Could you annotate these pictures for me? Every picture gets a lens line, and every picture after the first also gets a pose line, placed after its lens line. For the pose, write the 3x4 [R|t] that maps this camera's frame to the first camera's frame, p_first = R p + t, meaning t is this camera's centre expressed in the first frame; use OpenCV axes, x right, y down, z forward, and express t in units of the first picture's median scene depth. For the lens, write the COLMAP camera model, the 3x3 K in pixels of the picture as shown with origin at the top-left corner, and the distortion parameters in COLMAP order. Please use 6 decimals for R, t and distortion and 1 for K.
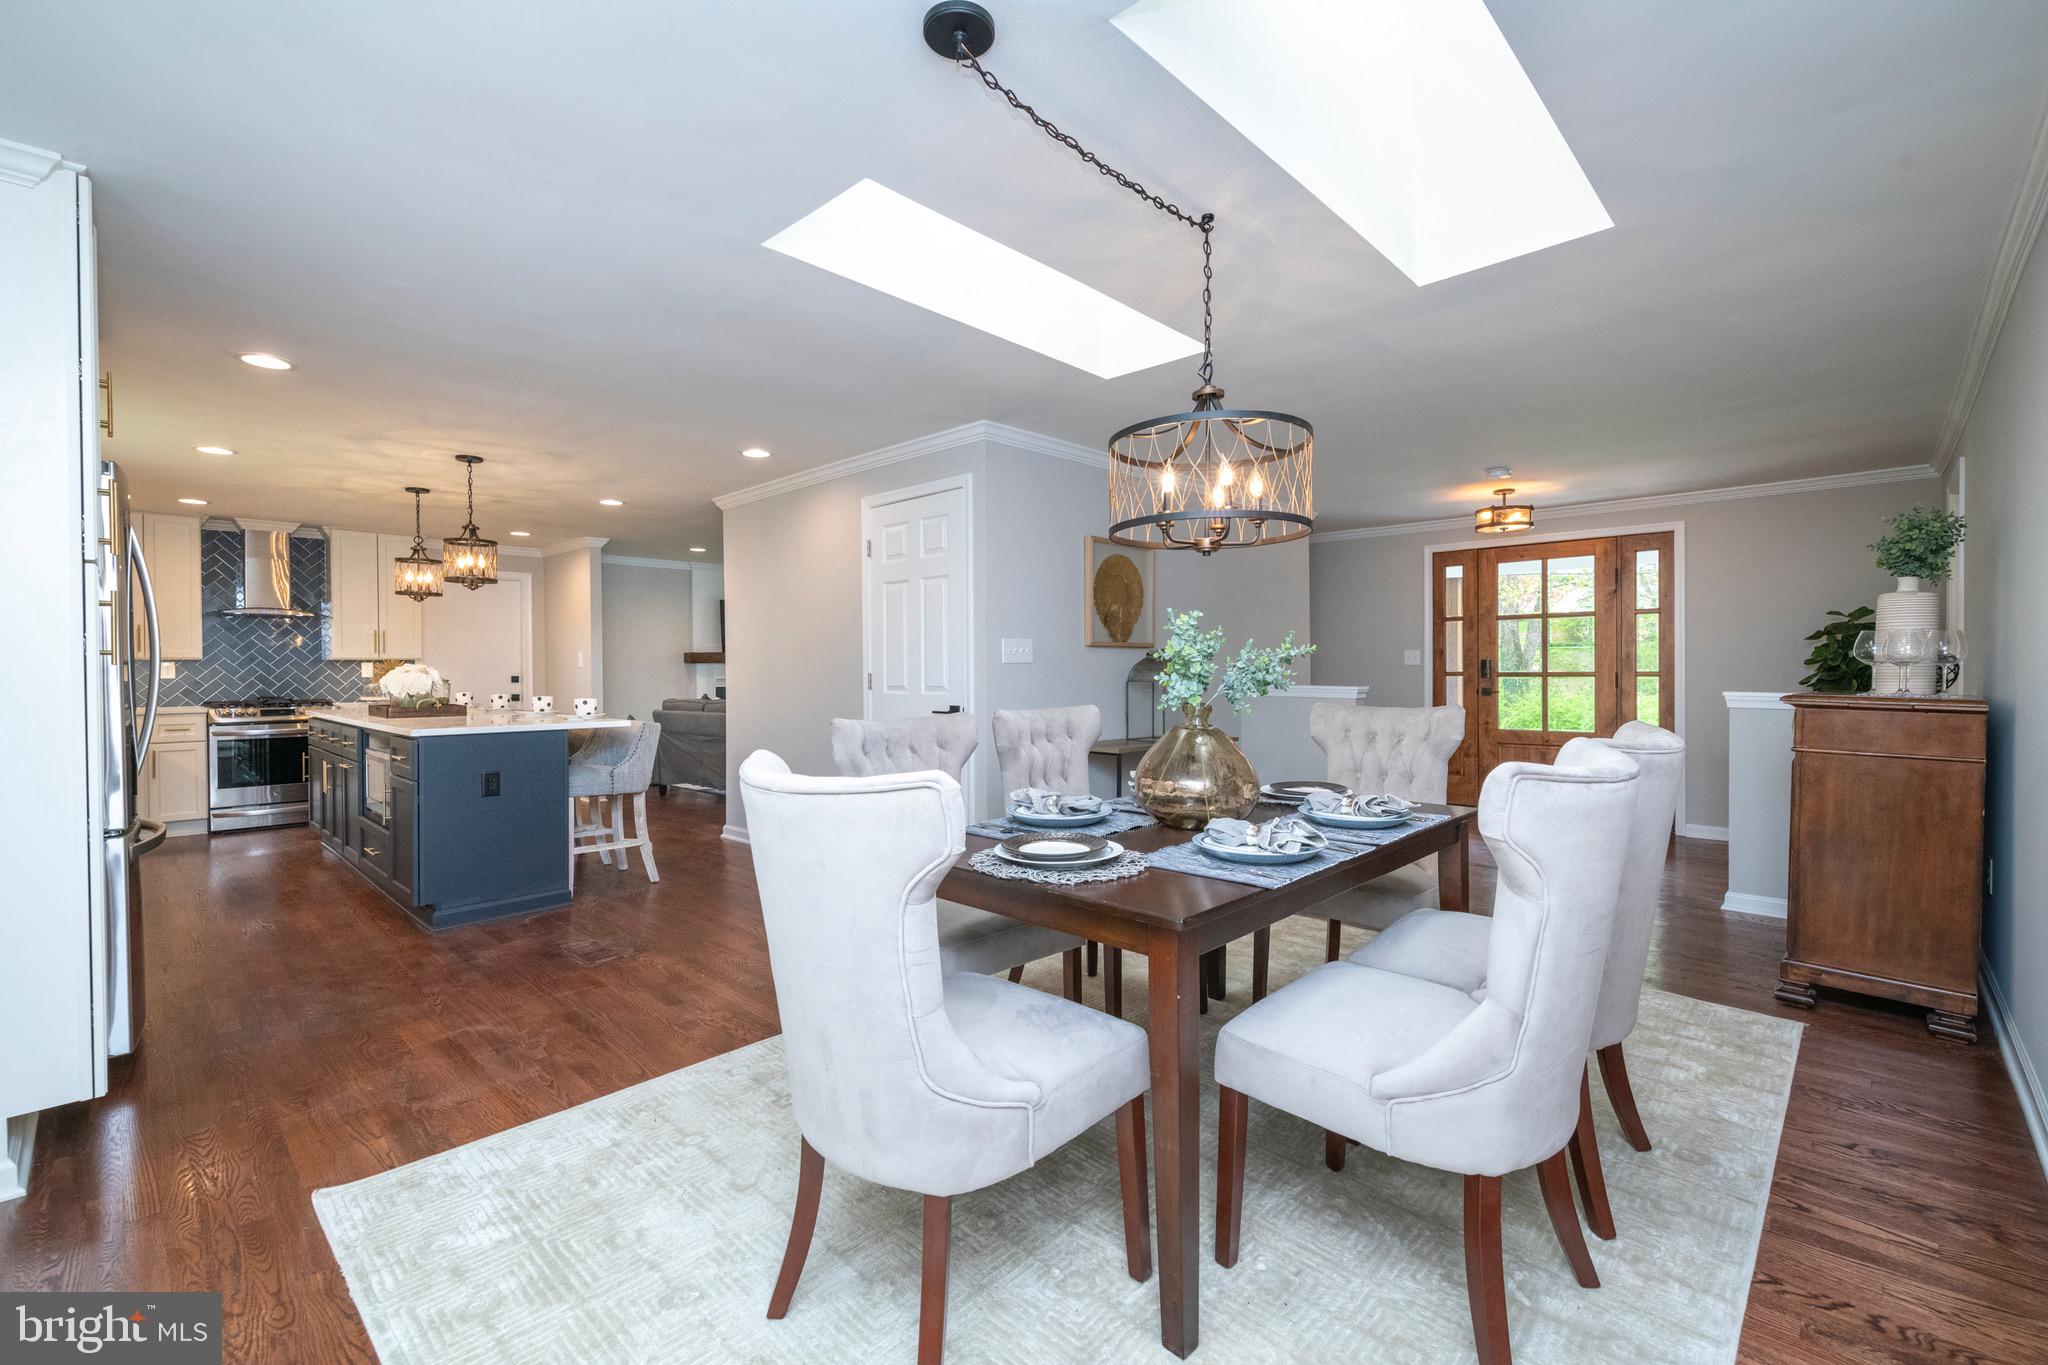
lens RADIAL K [[873.7, 0, 1028.2], [0, 873.7, 677.3], [0, 0, 1]] dist [0.009987, -0.000744]
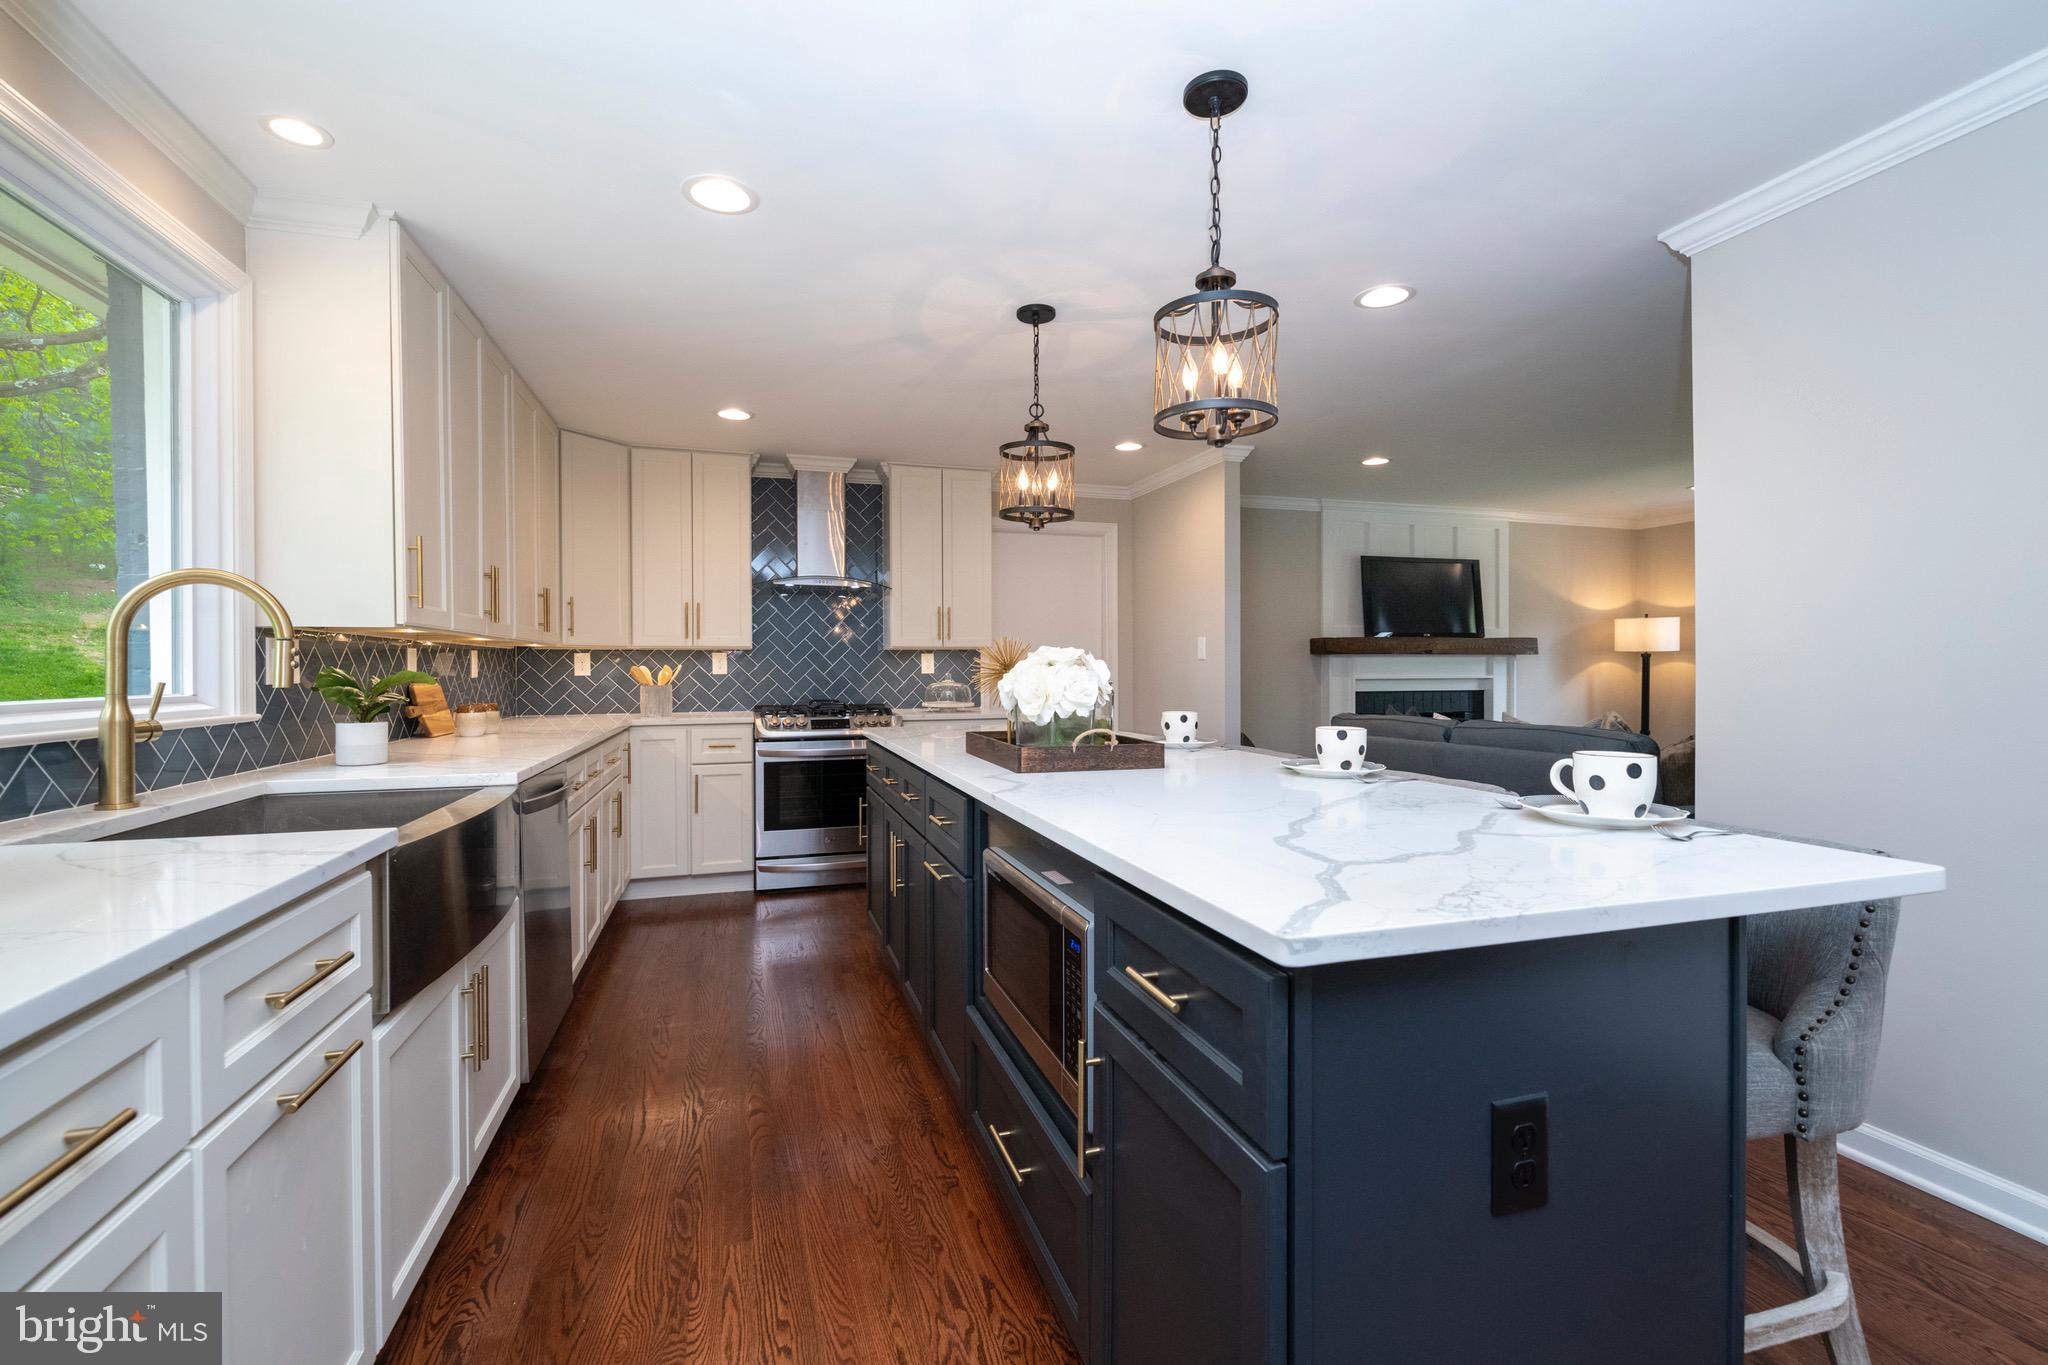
lens RADIAL K [[894.7, 0, 1024.0], [0, 894.7, 682.5], [0, 0, 1]] dist [0.009106, -0.000412]
pose [[0.875583, 0.010342, -0.482956, -0.372353], [-0.006148, 0.999928, 0.010266, -0.001027], [0.483028, -0.006020, 0.875584, 0.448387]]
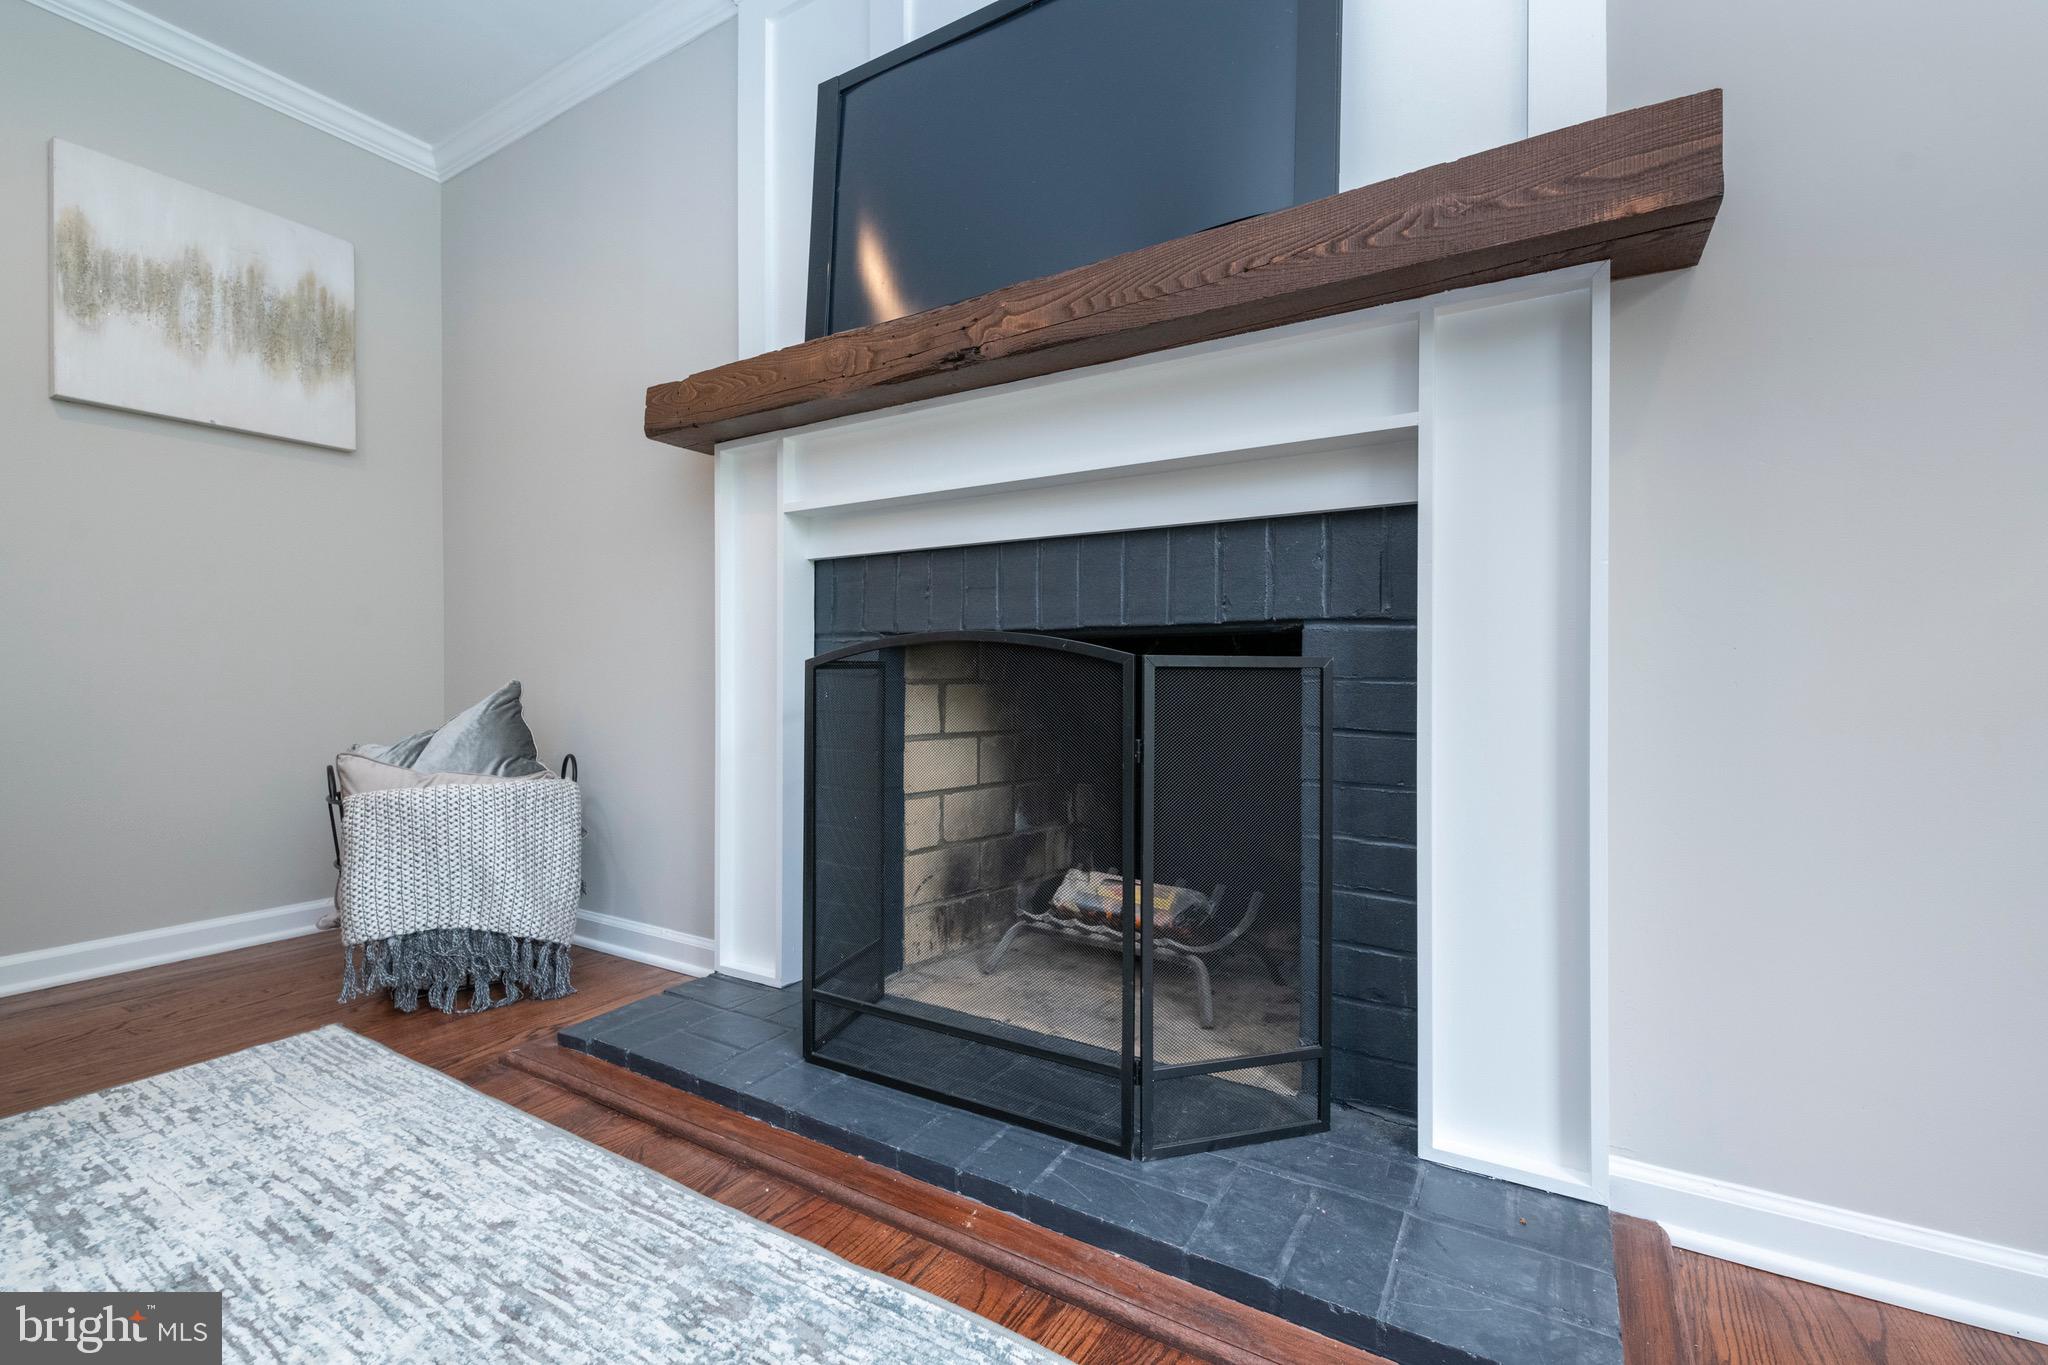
lens RADIAL K [[873.7, 0, 1028.2], [0, 873.7, 677.3], [0, 0, 1]] dist [0.009987, -0.000744]
pose [[0.210678, 0.005899, -0.977538, -0.235534], [-0.010326, 0.999939, 0.003808, 0.055339], [0.977501, 0.009292, 0.210726, 1.500295]]
